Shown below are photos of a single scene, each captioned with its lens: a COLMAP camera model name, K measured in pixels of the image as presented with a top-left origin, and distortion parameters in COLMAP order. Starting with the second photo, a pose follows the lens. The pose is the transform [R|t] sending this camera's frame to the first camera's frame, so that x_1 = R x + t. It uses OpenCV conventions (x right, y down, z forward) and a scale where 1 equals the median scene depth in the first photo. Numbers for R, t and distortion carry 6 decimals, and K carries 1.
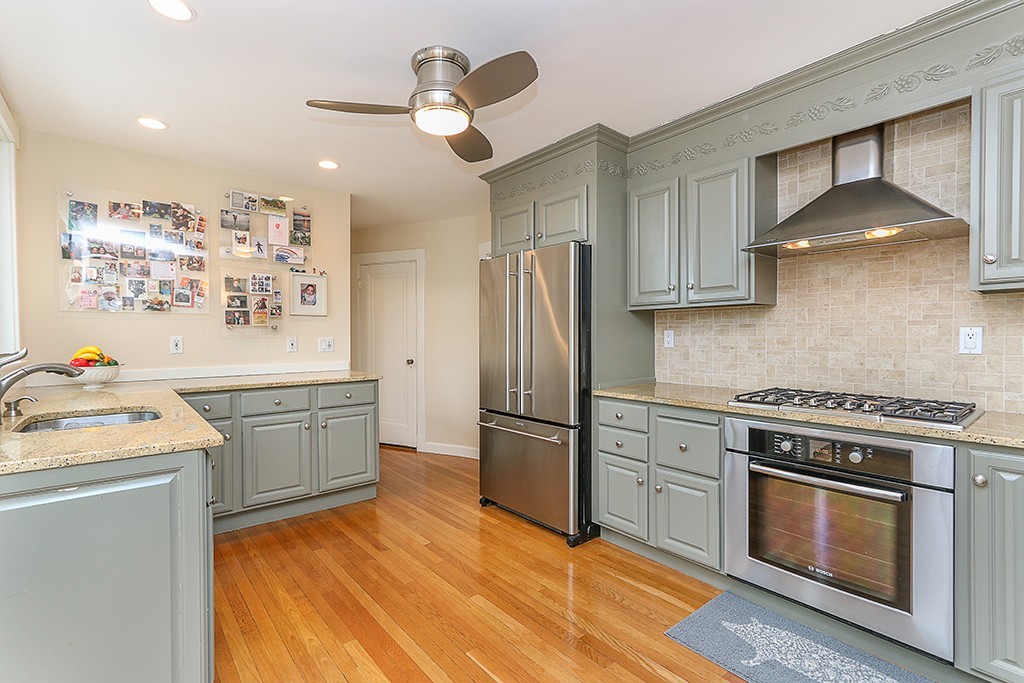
lens RADIAL K [[476.8, 0, 512.0], [0, 476.8, 341.5], [0, 0, 1]] dist [0.000177, 0.000049]
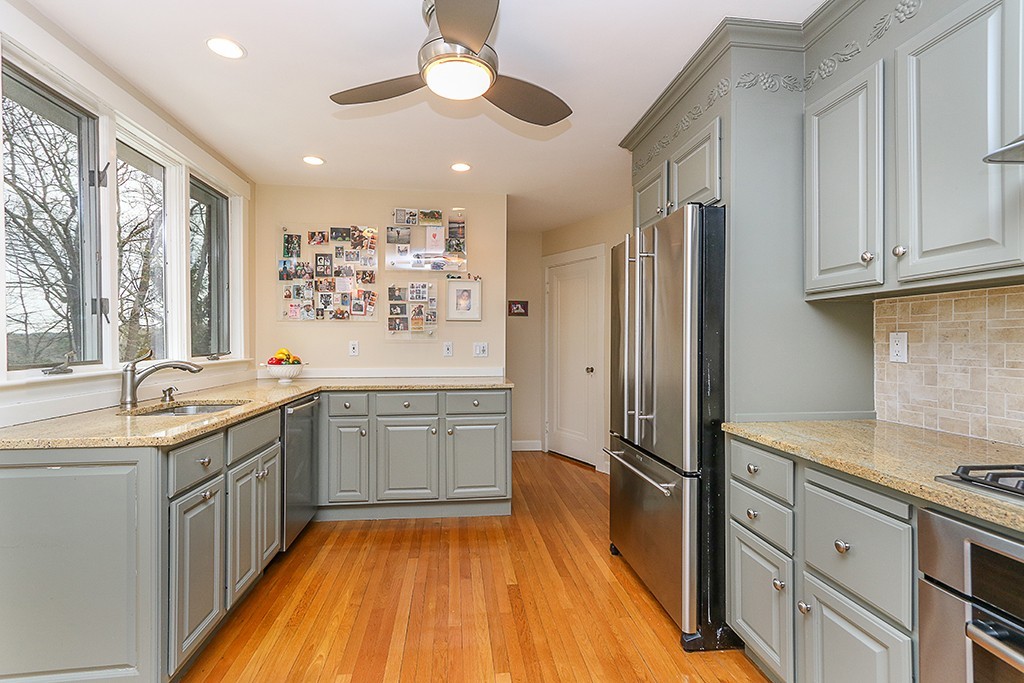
lens RADIAL K [[479.7, 0, 498.7], [0, 479.7, 342.0], [0, 0, 1]] dist [0.000166, 0.000248]
pose [[0.824934, 0.003939, -0.565216, 0.249496], [-0.010091, 0.999919, -0.007759, -0.002350], [0.565140, 0.012104, 0.824907, 0.237680]]
